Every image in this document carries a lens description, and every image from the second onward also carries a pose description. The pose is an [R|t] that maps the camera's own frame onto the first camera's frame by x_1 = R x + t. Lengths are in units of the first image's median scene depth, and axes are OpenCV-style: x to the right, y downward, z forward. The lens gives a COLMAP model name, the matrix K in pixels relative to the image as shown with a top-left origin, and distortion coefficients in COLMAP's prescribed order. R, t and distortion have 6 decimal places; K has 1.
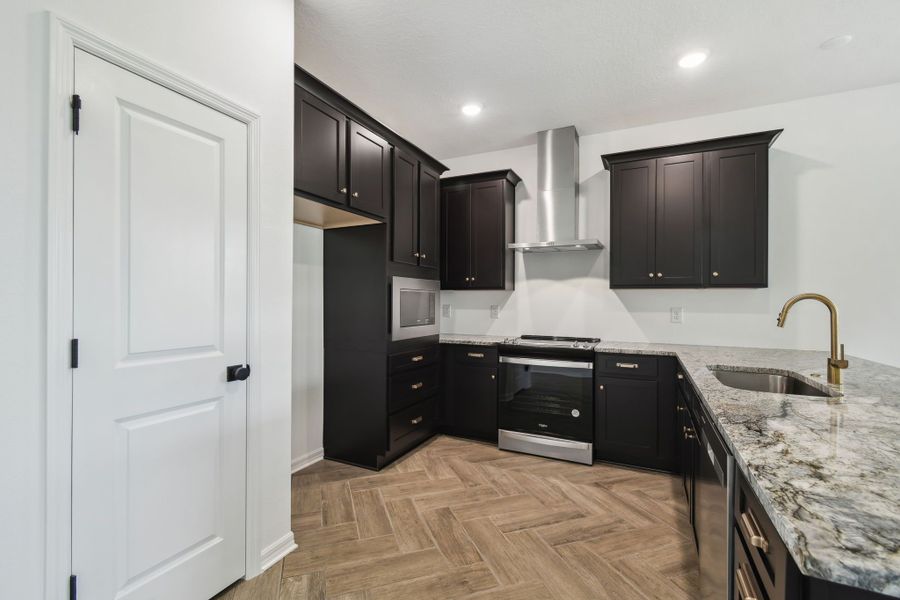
lens RADIAL K [[401.9, 0, 447.8], [0, 401.9, 299.2], [0, 0, 1]] dist [0.002510, 0.000086]
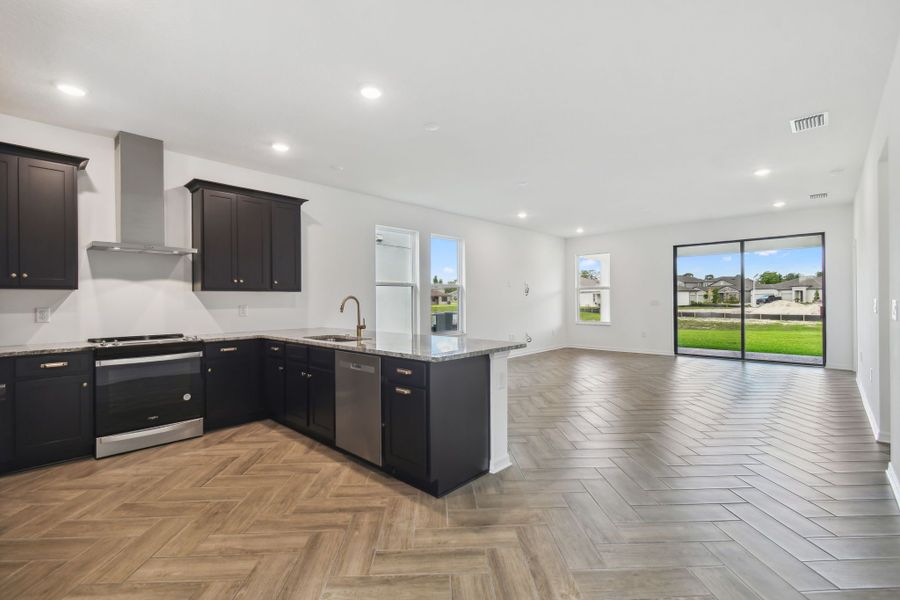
lens RADIAL K [[401.9, 0, 447.8], [0, 401.9, 299.2], [0, 0, 1]] dist [0.002510, 0.000086]
pose [[0.300147, -0.006134, 0.953873, -0.577315], [0.005517, 0.999974, 0.004695, -0.001648], [-0.953877, 0.003853, 0.300173, -0.075570]]
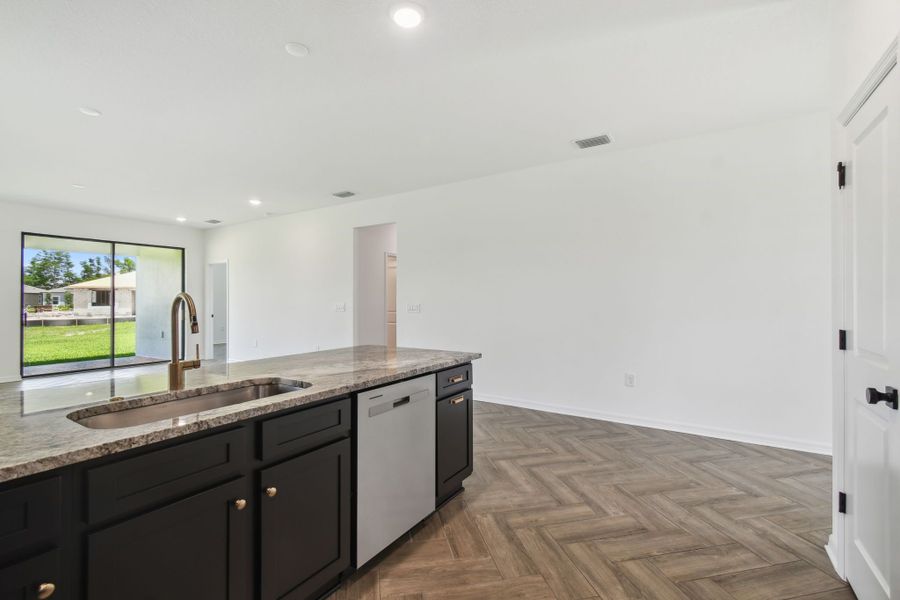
lens RADIAL K [[401.9, 0, 447.8], [0, 401.9, 299.2], [0, 0, 1]] dist [0.002510, 0.000086]
pose [[-0.992901, -0.002982, 0.118908, 0.129661], [-0.003866, 0.999967, -0.007206, 0.003141], [-0.118883, -0.007614, -0.992879, 1.060718]]
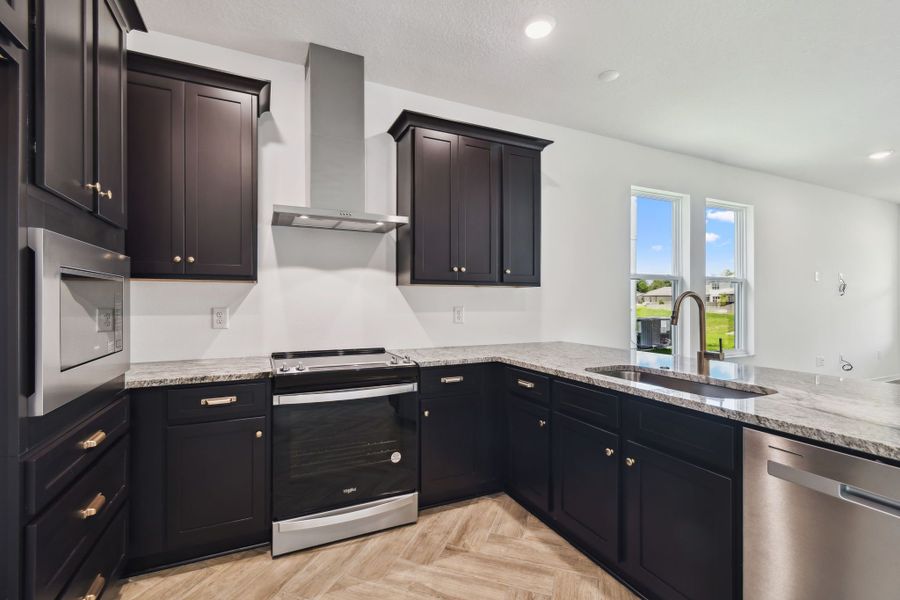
lens RADIAL K [[401.9, 0, 447.8], [0, 401.9, 299.2], [0, 0, 1]] dist [0.002510, 0.000086]
pose [[0.628181, -0.001136, 0.778067, -0.179769], [0.000356, 0.999999, 0.001173, 0.003445], [-0.778067, -0.000460, 0.628181, 0.490281]]
